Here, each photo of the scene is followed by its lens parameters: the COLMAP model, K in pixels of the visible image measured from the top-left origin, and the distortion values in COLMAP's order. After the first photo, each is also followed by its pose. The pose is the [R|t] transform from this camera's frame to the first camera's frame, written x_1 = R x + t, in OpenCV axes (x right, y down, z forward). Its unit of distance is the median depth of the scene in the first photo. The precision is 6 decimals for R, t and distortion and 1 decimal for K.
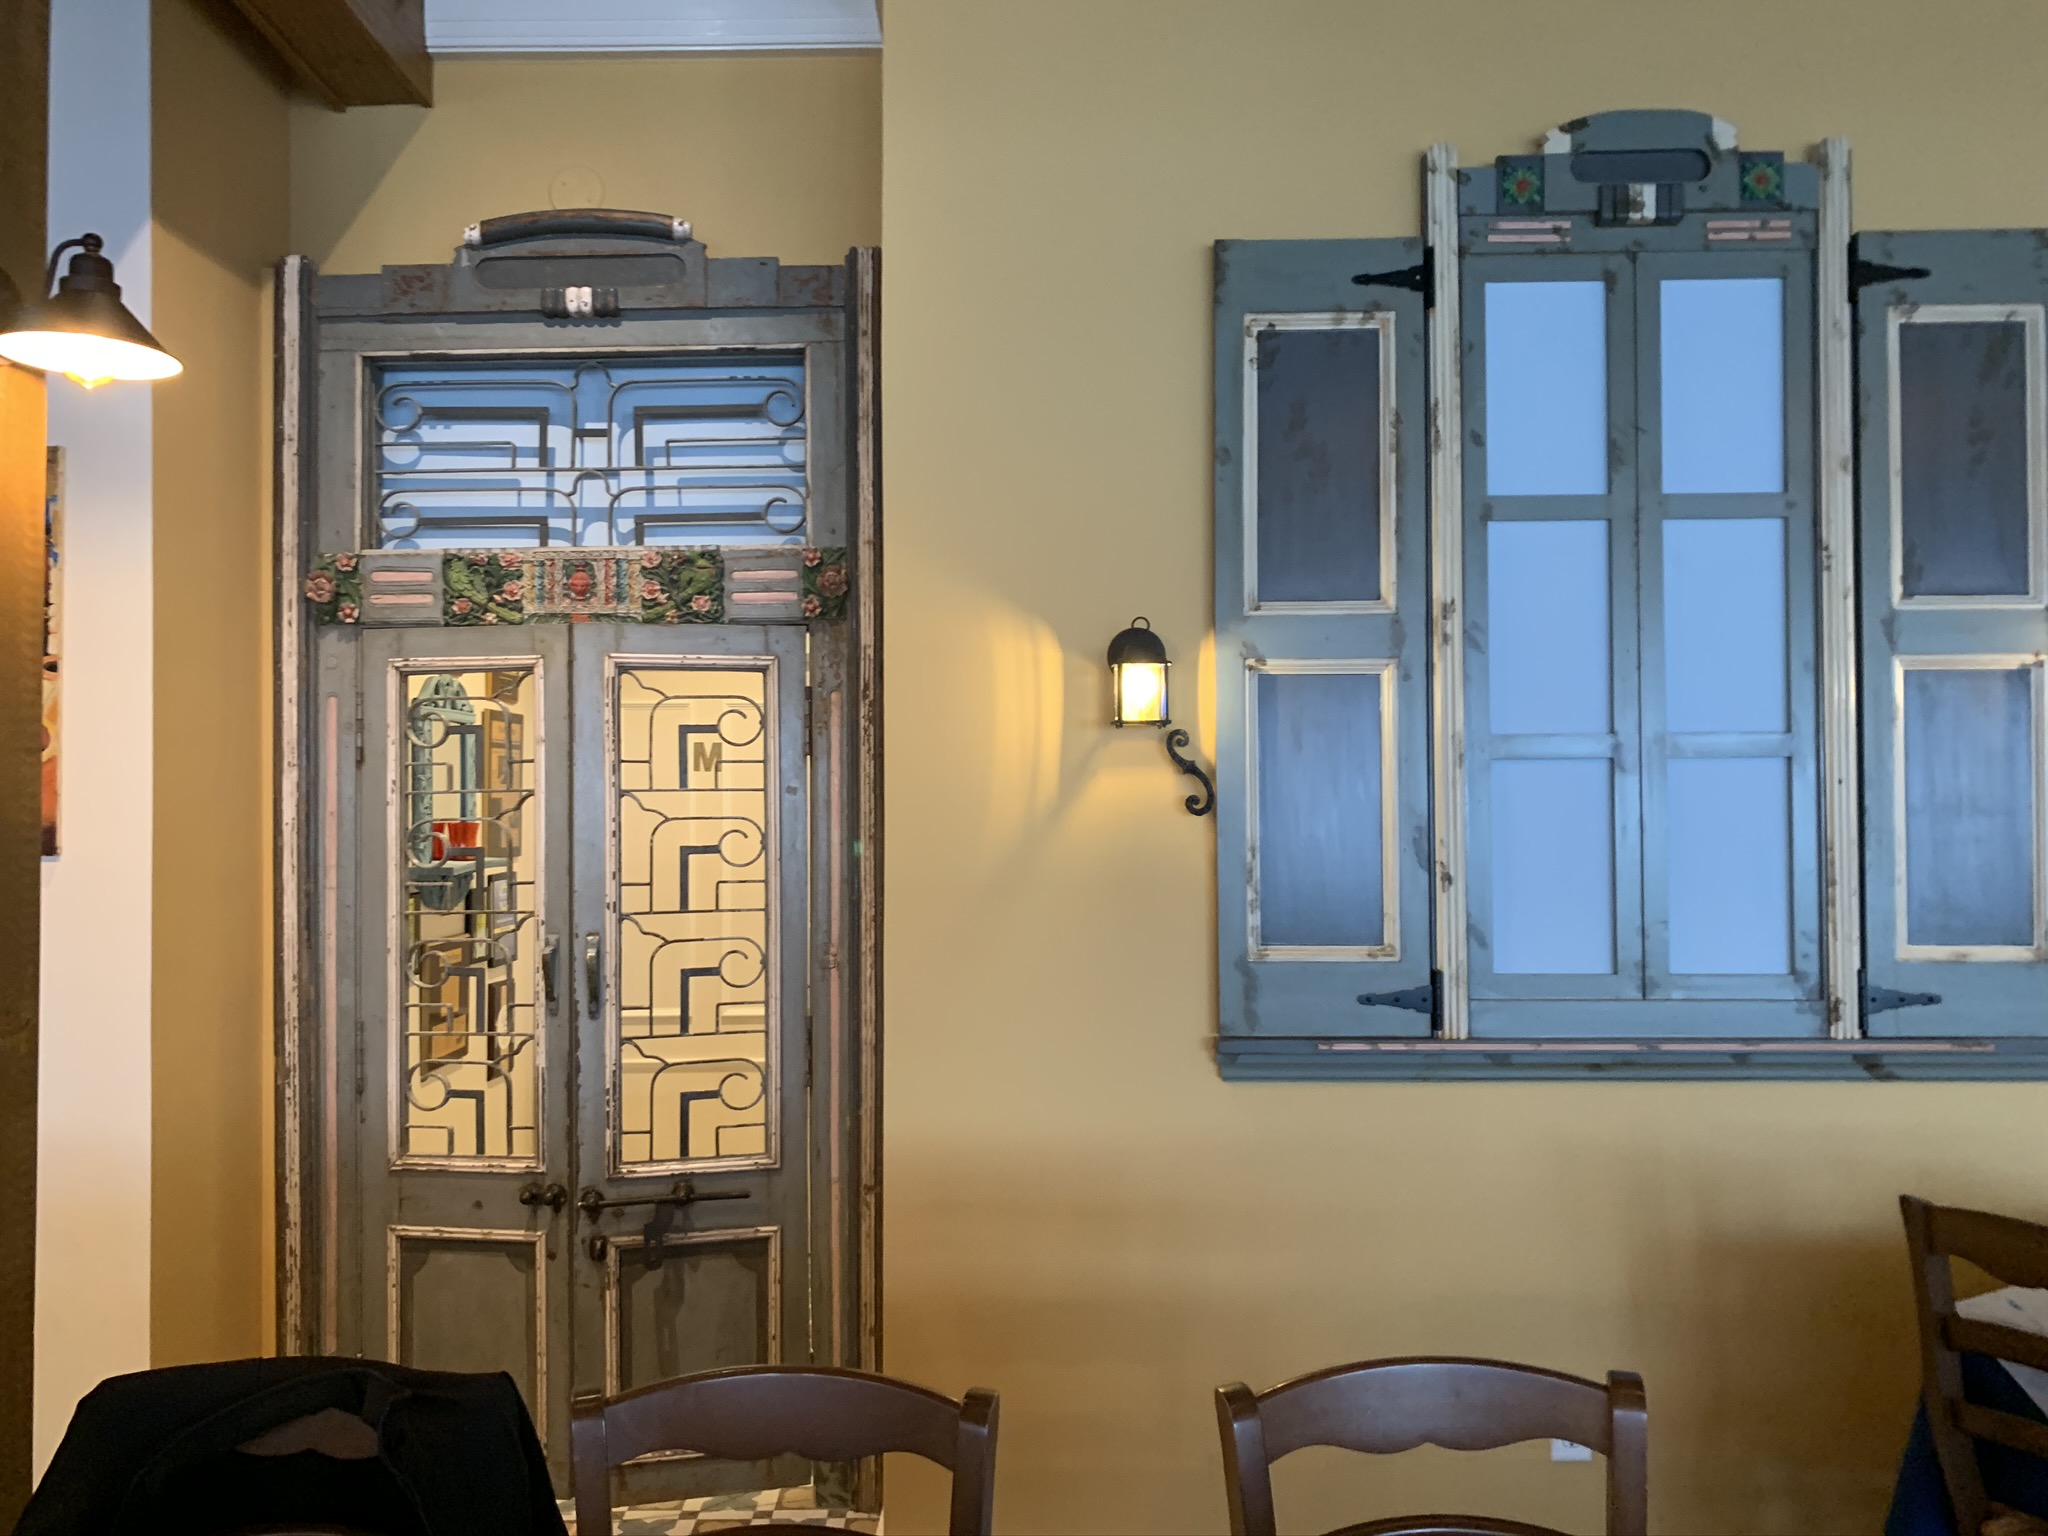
lens RADIAL K [[1586.0, 0, 1029.1], [0, 1586.0, 773.1], [0, 0, 1]] dist [0.011576, 0.004226]
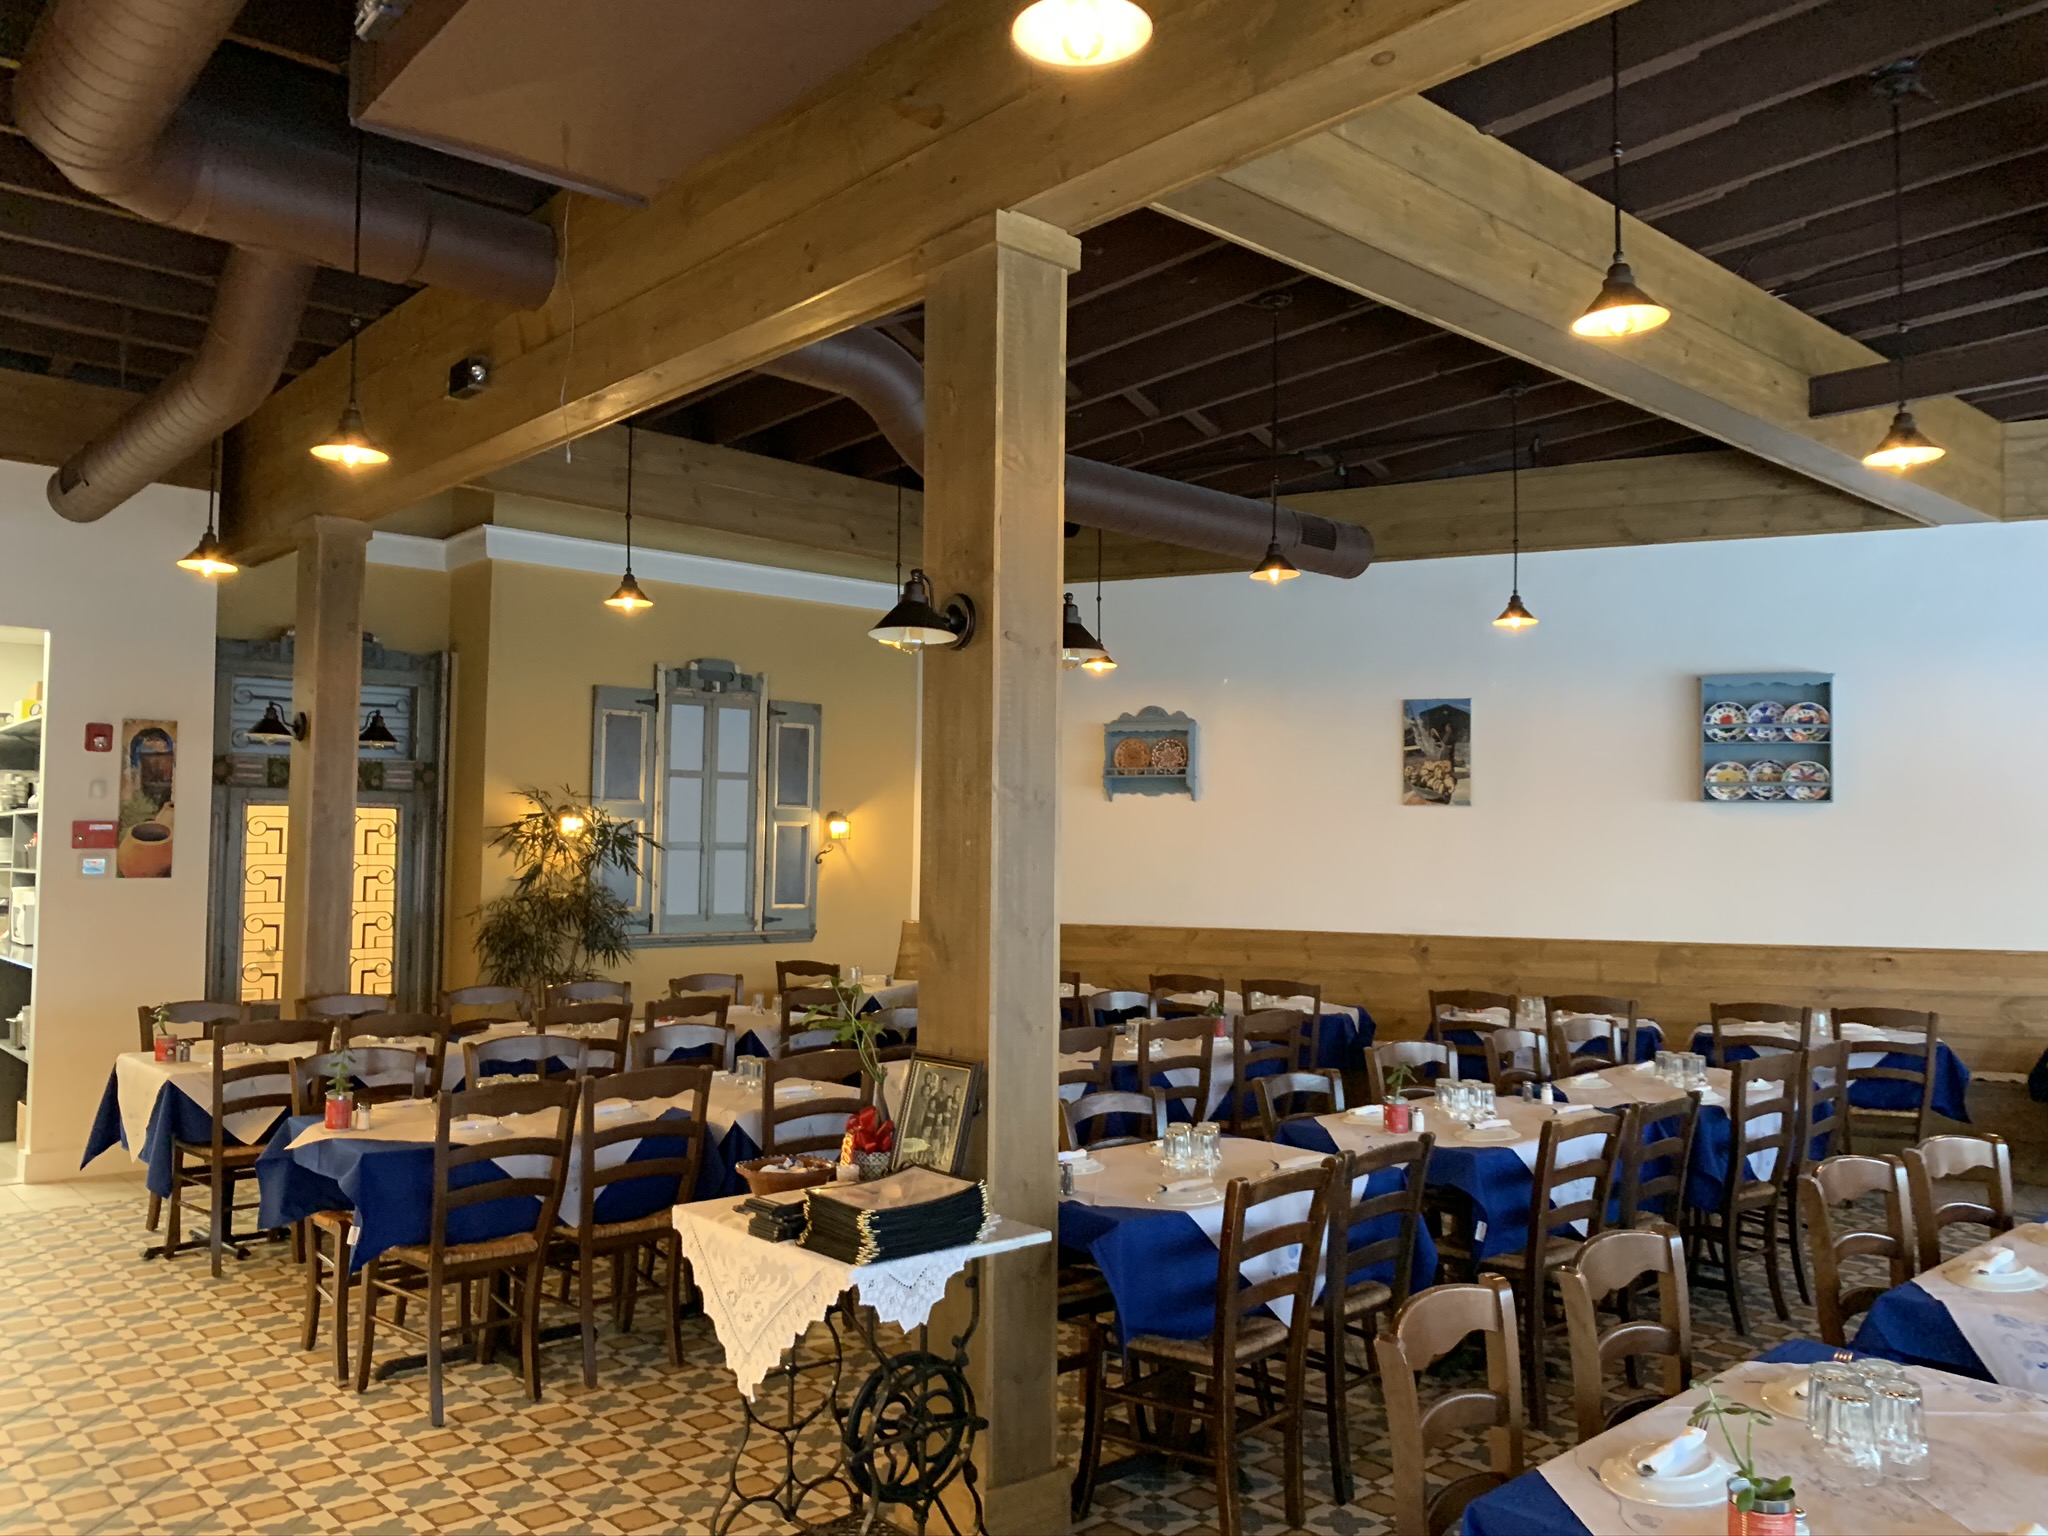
lens RADIAL K [[1558.3, 0, 1064.7], [0, 1558.3, 767.4], [0, 0, 1]] dist [0.023993, -0.023304]
pose [[0.730967, 0.051322, 0.680480, -1.314826], [-0.026984, 0.998562, -0.046325, -0.050535], [-0.681879, 0.015500, 0.731301, -1.922489]]
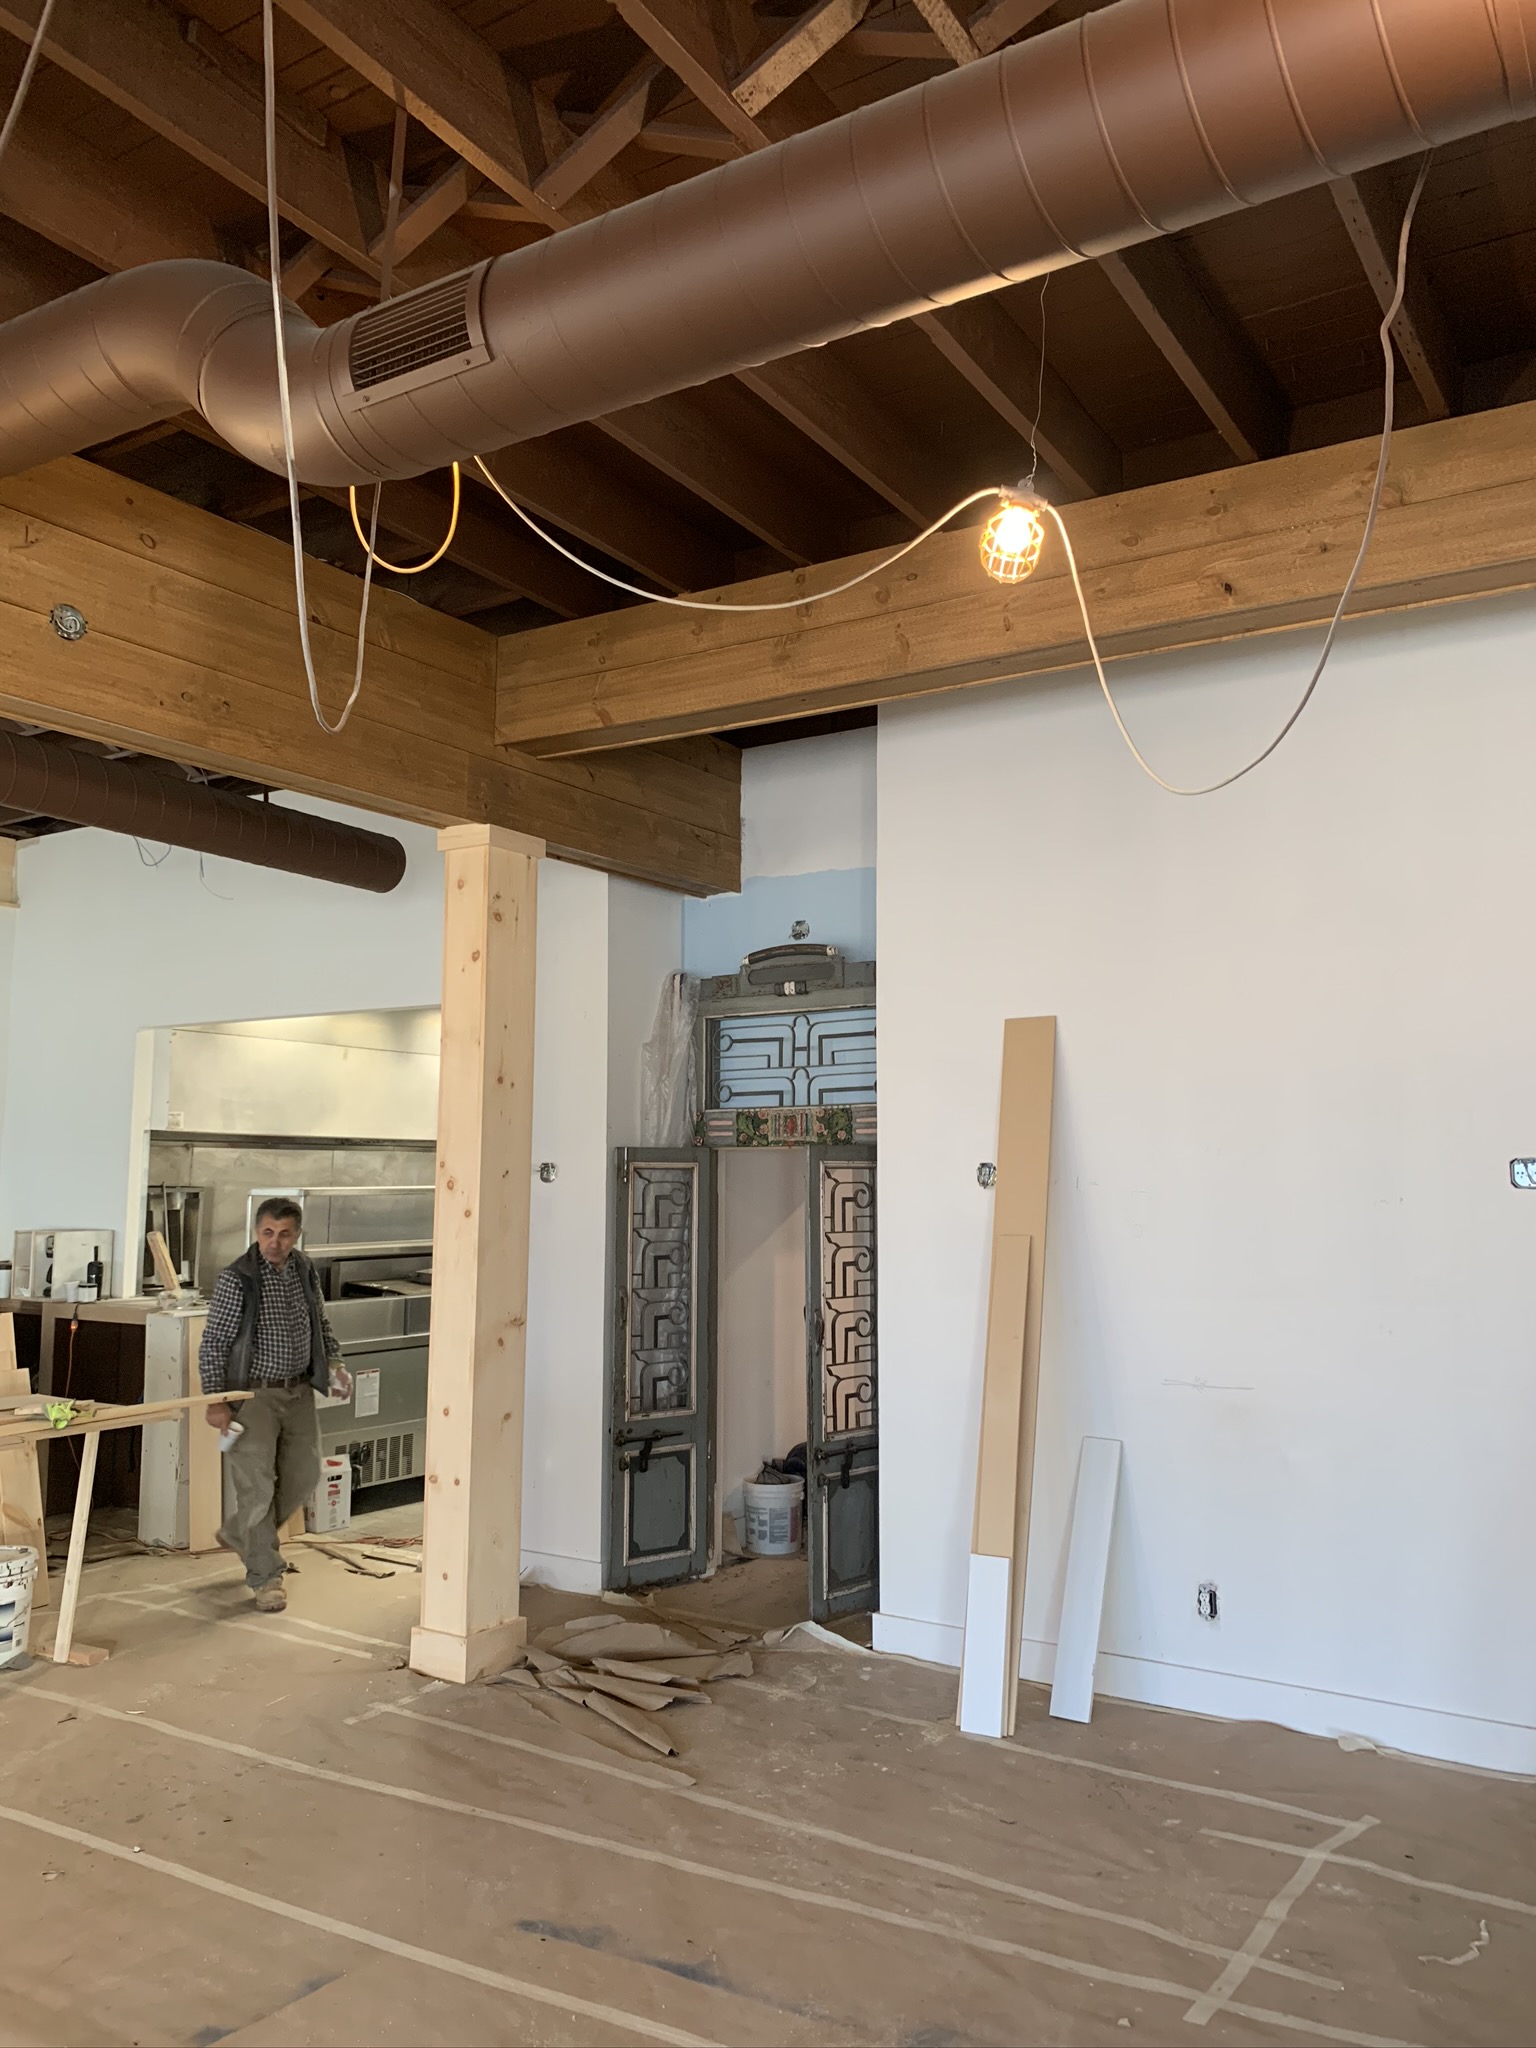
lens RADIAL K [[1558.3, 0, 779.7], [0, 1558.3, 987.3], [0, 0, 1]] dist [0.023993, -0.023304]
pose [[0.843120, -0.054370, -0.534969, 0.918615], [0.005481, 0.995692, -0.092556, -0.129852], [0.537697, 0.075104, 0.839787, -0.820362]]
